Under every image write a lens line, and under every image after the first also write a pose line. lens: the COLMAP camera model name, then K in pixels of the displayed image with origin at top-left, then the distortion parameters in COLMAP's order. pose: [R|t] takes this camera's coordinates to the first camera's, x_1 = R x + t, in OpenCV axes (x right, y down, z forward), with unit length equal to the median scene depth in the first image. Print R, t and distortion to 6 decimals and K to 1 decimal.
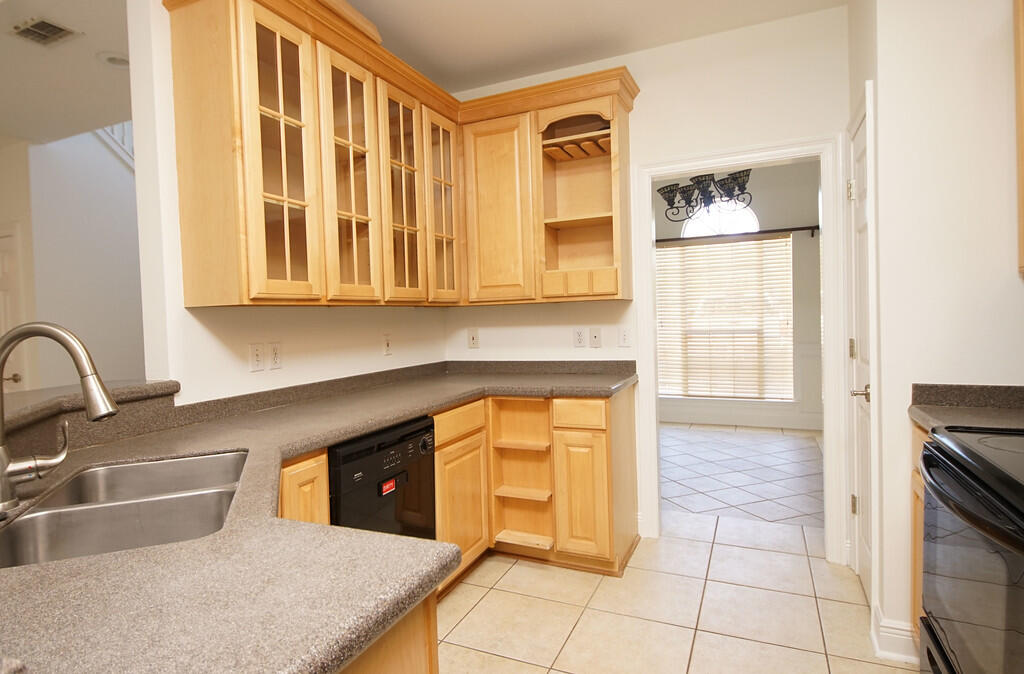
lens RADIAL K [[551.5, 0, 505.4], [0, 551.5, 339.4], [0, 0, 1]] dist [0.000029, 0.000066]
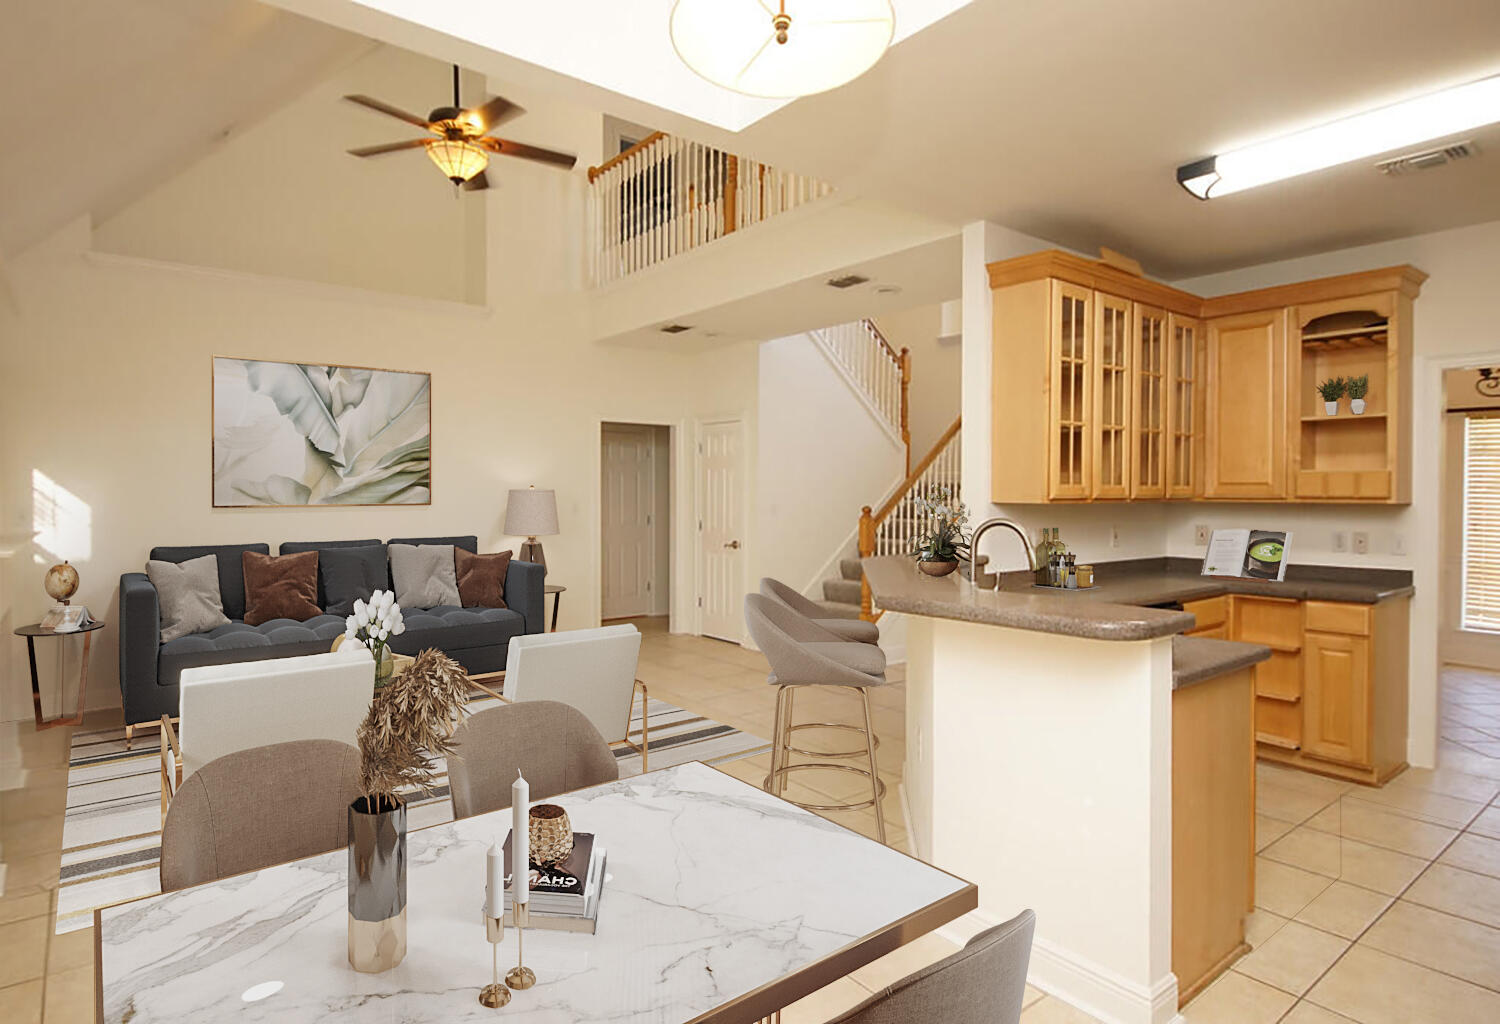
lens RADIAL K [[814.4, 0, 738.3], [0, 814.4, 501.2], [0, 0, 1]] dist [-0.011797, -0.008302]
pose [[0.878109, 0.039793, -0.476803, -0.121194], [-0.049938, 0.998715, -0.008618, -0.008920], [0.475847, 0.031378, 0.878968, -0.751186]]
